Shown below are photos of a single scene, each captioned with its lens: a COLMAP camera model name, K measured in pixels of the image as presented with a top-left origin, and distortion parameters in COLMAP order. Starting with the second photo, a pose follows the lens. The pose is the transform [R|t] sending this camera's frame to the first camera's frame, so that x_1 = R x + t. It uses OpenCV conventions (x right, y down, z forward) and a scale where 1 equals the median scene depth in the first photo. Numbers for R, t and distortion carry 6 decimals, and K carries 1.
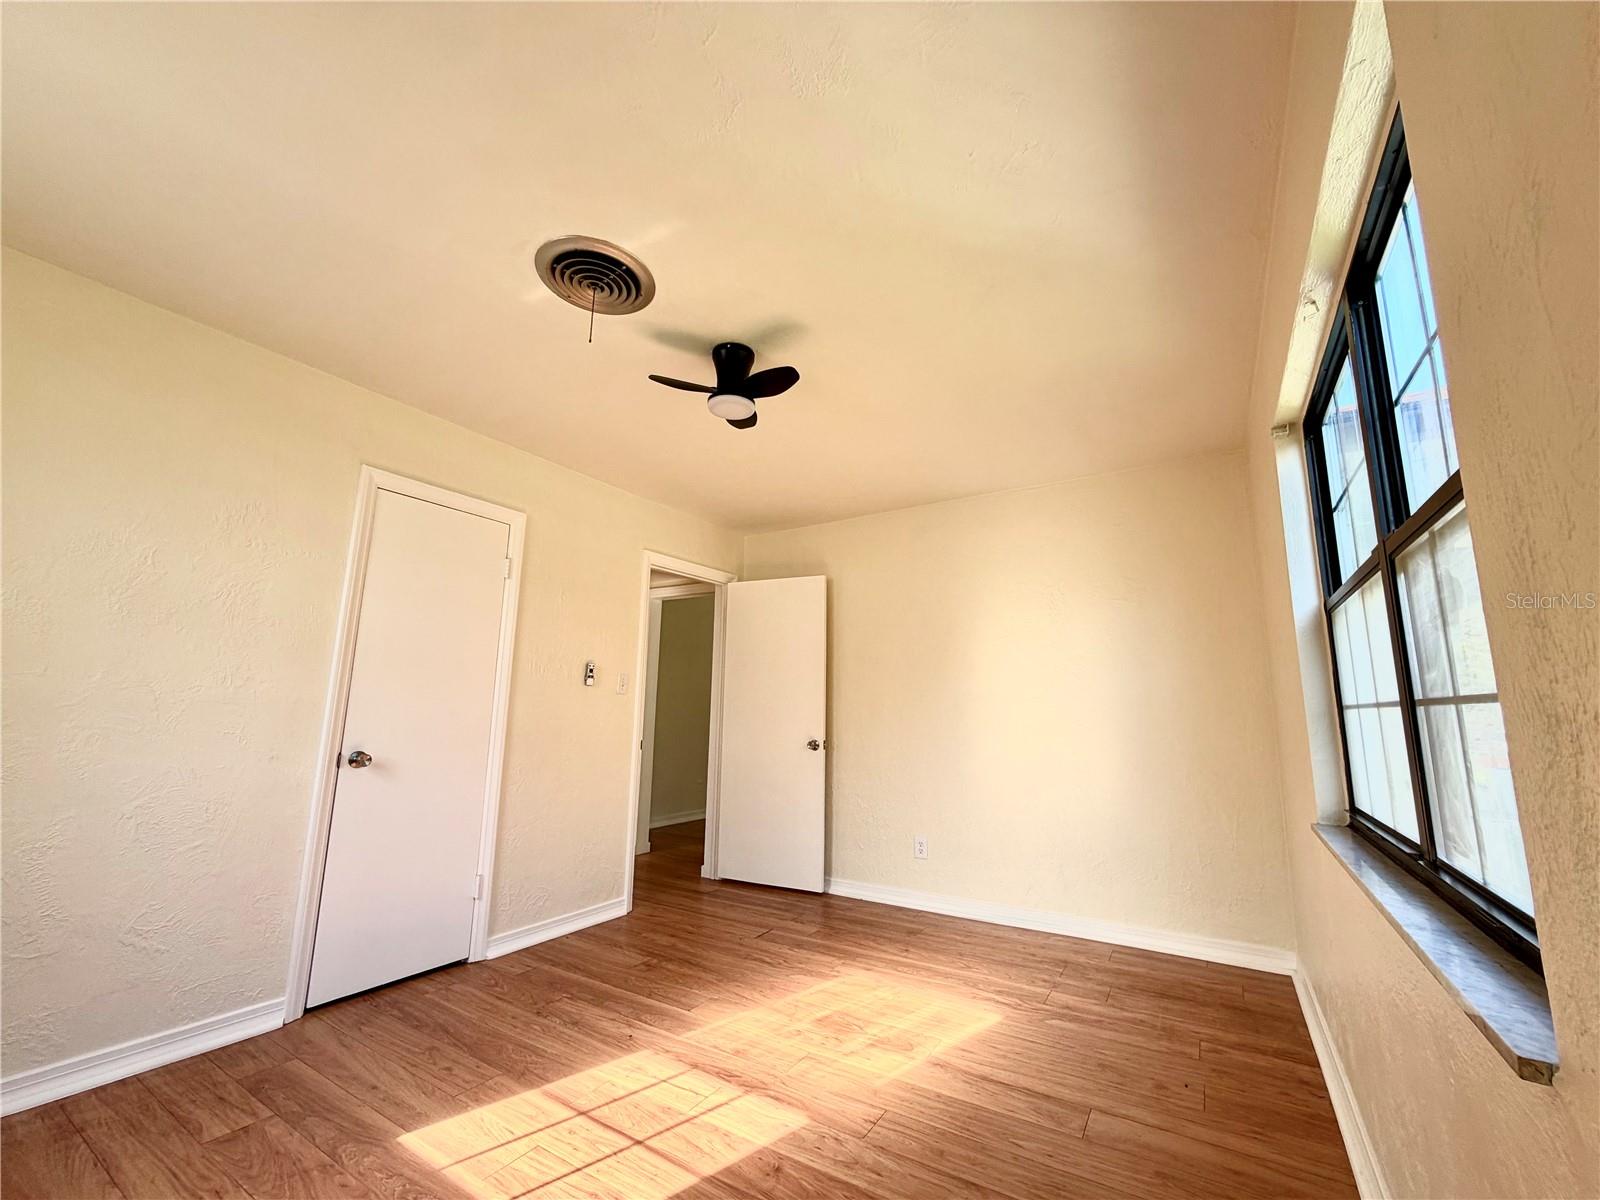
lens RADIAL K [[638.8, 0, 800.0], [0, 638.8, 600.0], [0, 0, 1]] dist [-0.001851, -0.000118]
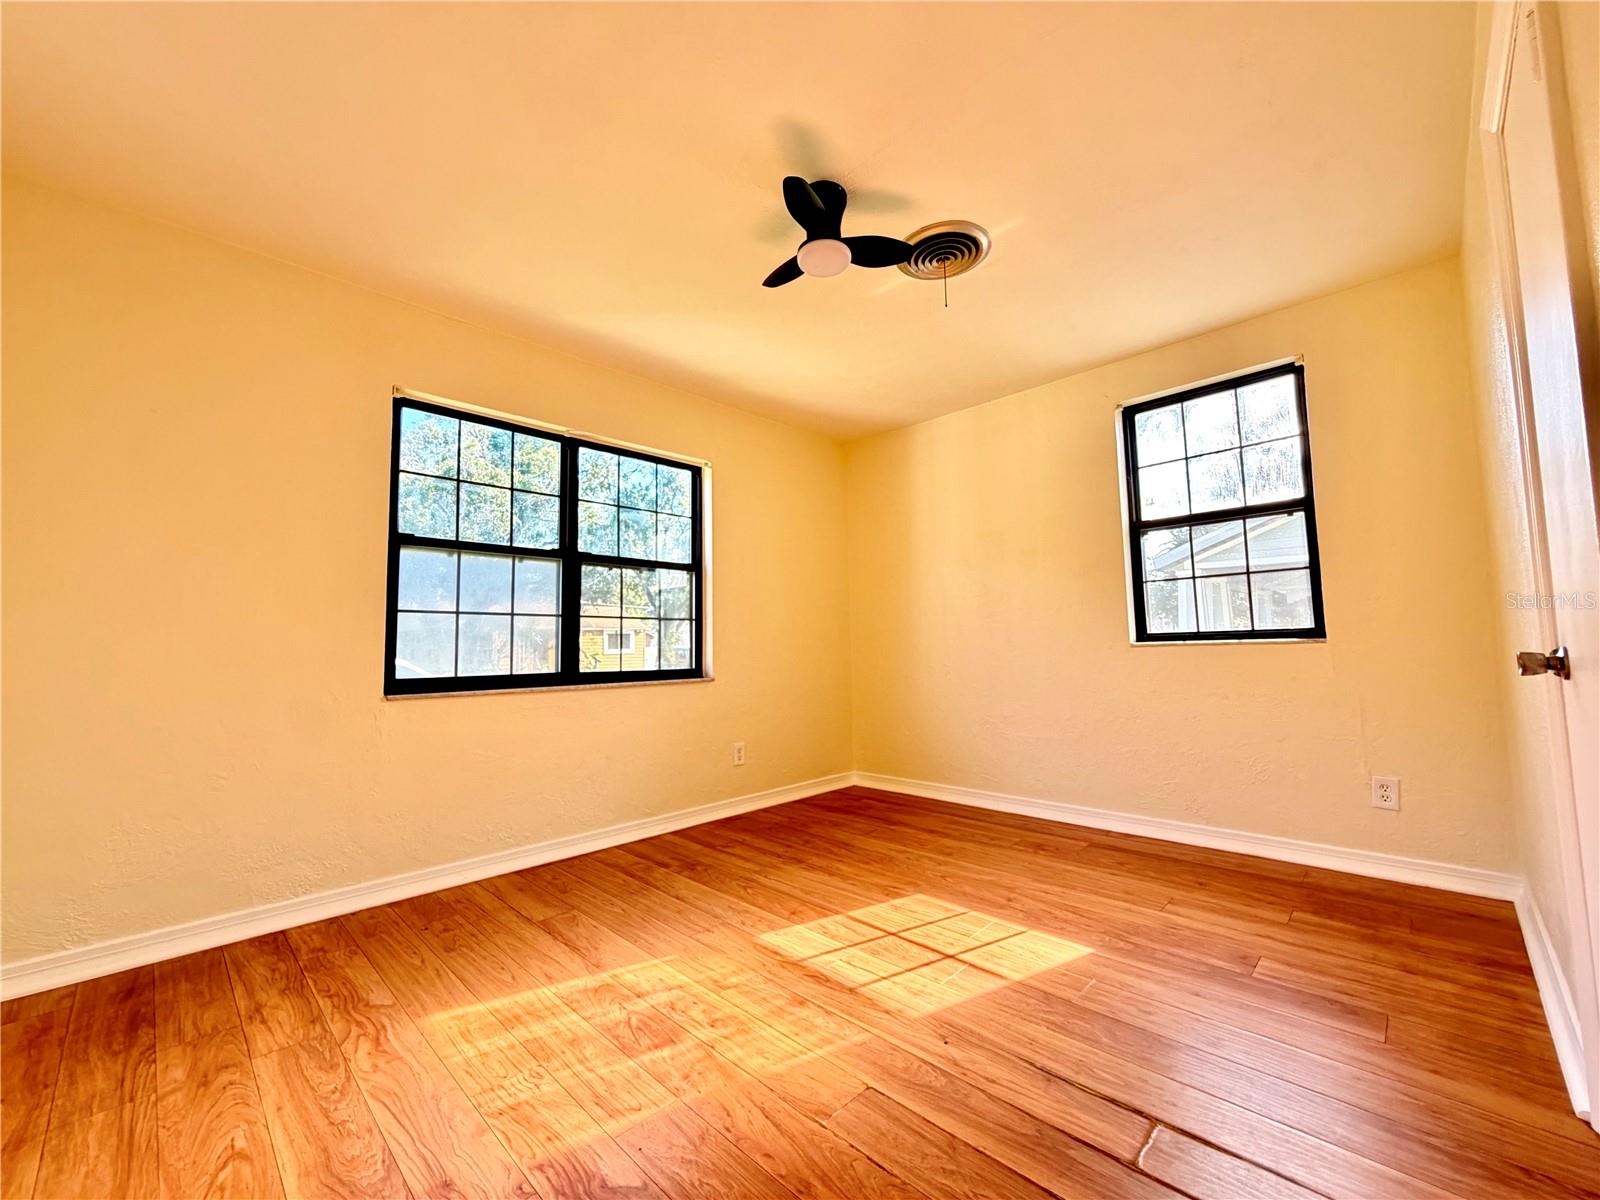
lens RADIAL K [[638.8, 0, 800.0], [0, 638.8, 600.0], [0, 0, 1]] dist [-0.001851, -0.000118]
pose [[-0.976945, 0.020558, 0.212500, -0.302313], [-0.032999, 0.968851, -0.245437, 0.439465], [-0.210926, -0.246791, -0.945835, 2.049062]]
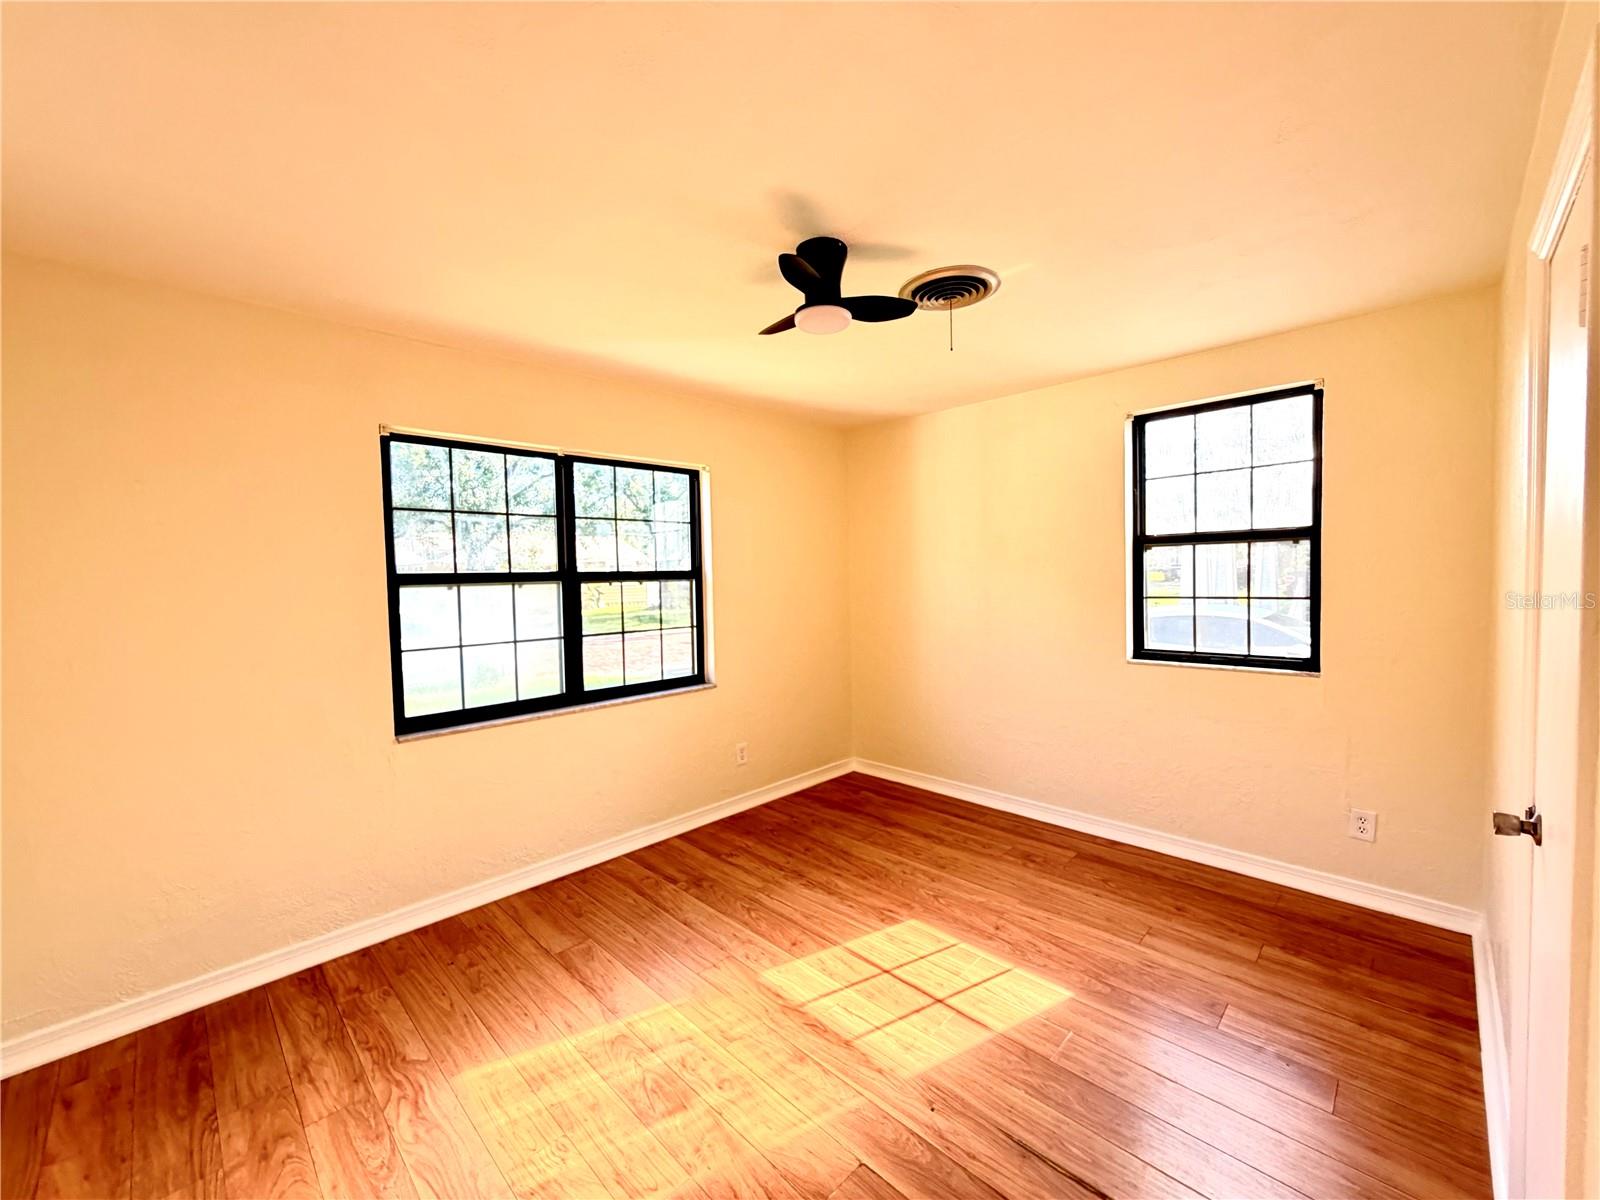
lens RADIAL K [[638.8, 0, 800.0], [0, 638.8, 600.0], [0, 0, 1]] dist [-0.001851, -0.000118]
pose [[-0.976296, -0.002196, 0.216430, -0.310050], [-0.030660, 0.991268, -0.128247, 0.199593], [-0.214258, -0.131842, -0.967838, 2.099746]]
